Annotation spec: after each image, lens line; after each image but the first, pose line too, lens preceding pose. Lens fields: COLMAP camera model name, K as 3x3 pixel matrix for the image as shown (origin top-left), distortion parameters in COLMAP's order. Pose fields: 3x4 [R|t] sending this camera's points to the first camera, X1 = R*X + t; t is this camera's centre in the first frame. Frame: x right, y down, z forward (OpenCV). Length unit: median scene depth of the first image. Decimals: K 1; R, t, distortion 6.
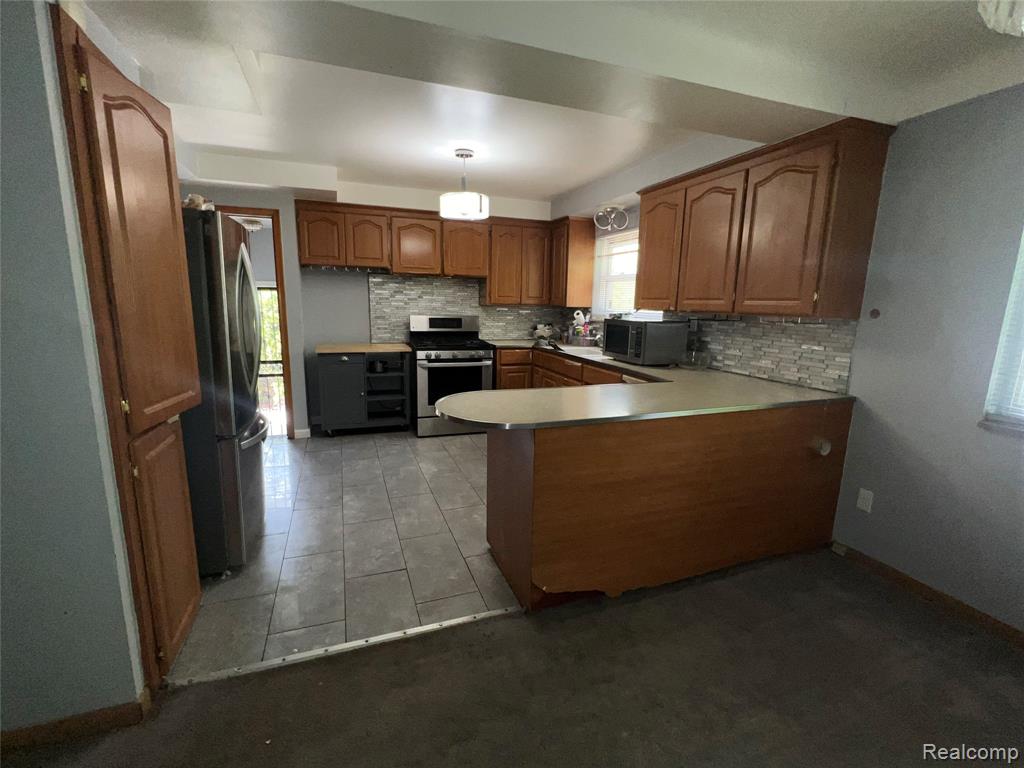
lens RADIAL K [[462.0, 0, 510.7], [0, 462.0, 386.4], [0, 0, 1]] dist [-0.002739, 0.001592]
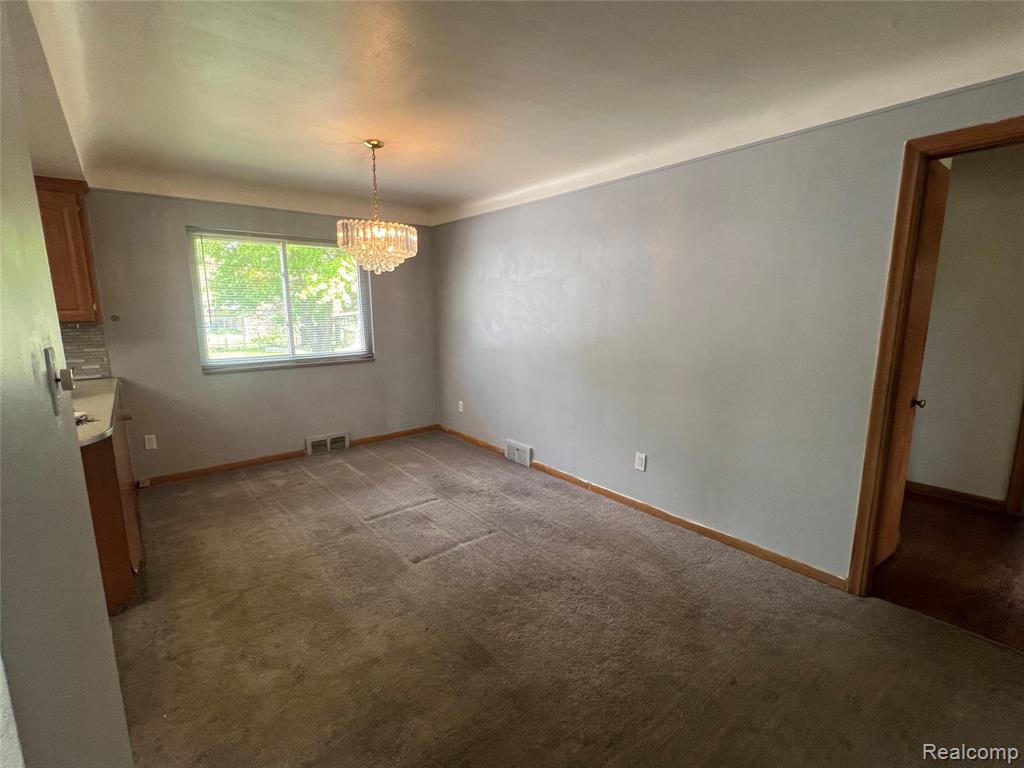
lens RADIAL K [[462.0, 0, 512.5], [0, 462.0, 383.5], [0, 0, 1]] dist [-0.002739, 0.001592]
pose [[-0.324097, -0.169253, 0.930760, -0.947721], [0.178438, 0.955269, 0.235843, -0.076890], [-0.929043, 0.242519, -0.279399, 0.279548]]
